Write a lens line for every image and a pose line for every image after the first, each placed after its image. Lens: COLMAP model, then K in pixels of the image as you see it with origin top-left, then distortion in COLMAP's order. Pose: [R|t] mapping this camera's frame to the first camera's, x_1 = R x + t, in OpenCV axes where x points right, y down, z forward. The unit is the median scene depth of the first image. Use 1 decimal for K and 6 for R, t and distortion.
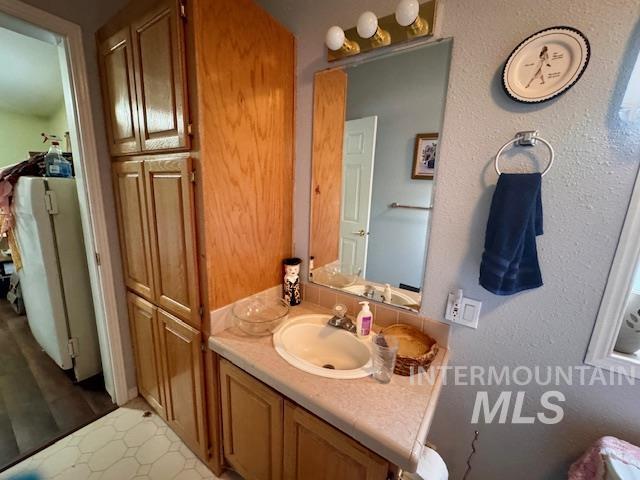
lens RADIAL K [[254.9, 0, 320.0], [0, 254.9, 240.0], [0, 0, 1]] dist [-0.001616, -0.000177]
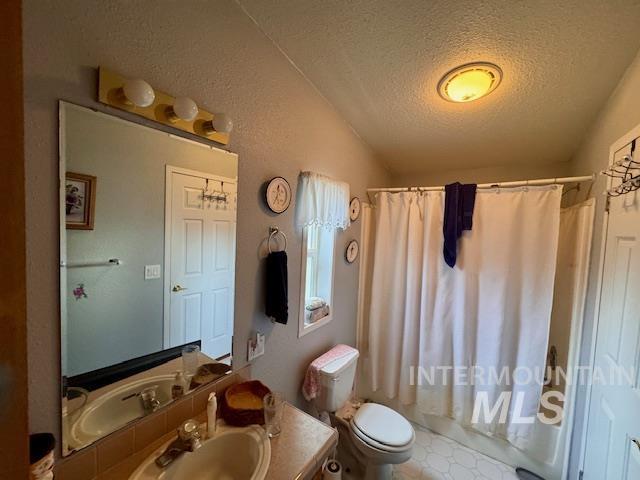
lens RADIAL K [[254.9, 0, 320.0], [0, 254.9, 240.0], [0, 0, 1]] dist [-0.001616, -0.000177]
pose [[0.017255, -0.092102, 0.995600, -0.938893], [0.155931, 0.983813, 0.088309, -0.452529], [-0.987617, 0.153721, 0.031337, 0.660020]]
